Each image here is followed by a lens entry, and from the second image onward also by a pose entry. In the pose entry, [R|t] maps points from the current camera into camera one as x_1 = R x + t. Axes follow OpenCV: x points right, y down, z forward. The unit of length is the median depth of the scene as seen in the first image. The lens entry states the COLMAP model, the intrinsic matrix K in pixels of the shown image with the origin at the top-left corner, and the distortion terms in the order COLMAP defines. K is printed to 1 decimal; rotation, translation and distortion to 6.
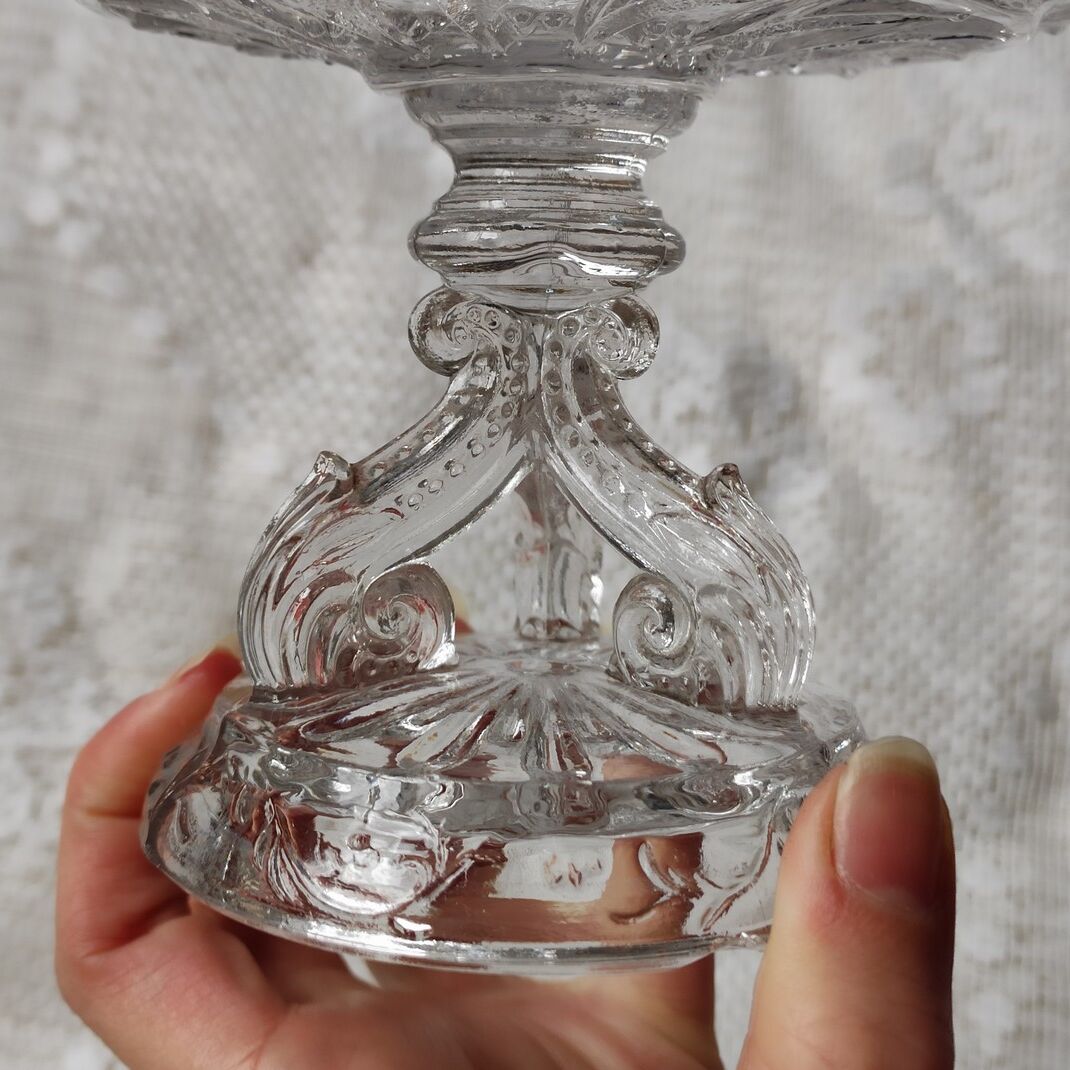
lens RADIAL K [[2879.2, 0, 535.0], [0, 2879.2, 535.0], [0, 0, 1]] dist [0.014445, -0.306731]
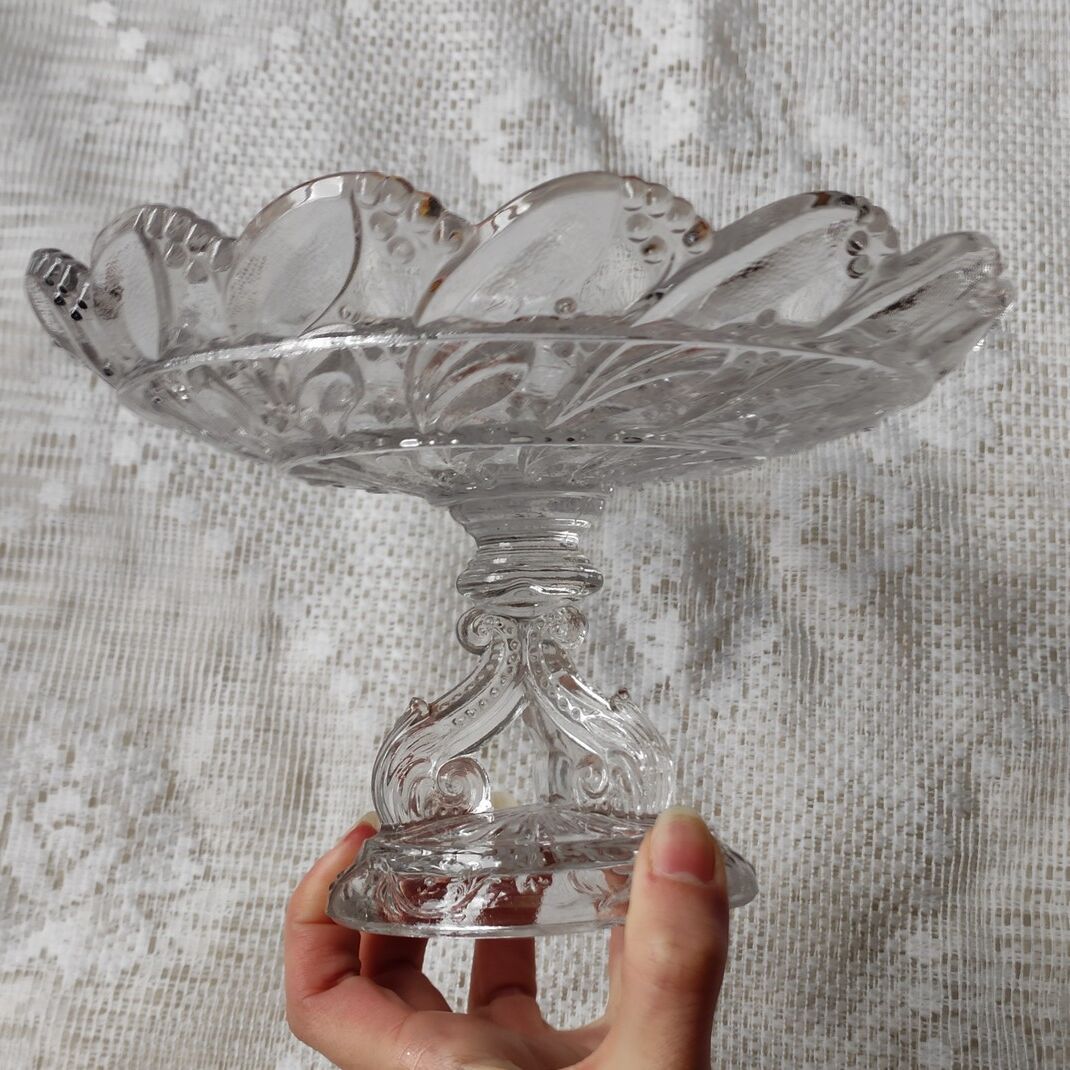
lens RADIAL K [[2879.2, 0, 535.0], [0, 2879.2, 535.0], [0, 0, 1]] dist [0.014445, -0.306731]
pose [[0.997715, -0.067494, -0.003023, 0.004281], [0.067293, 0.996743, -0.044452, -0.012835], [0.006014, 0.044147, 0.999007, -0.226924]]
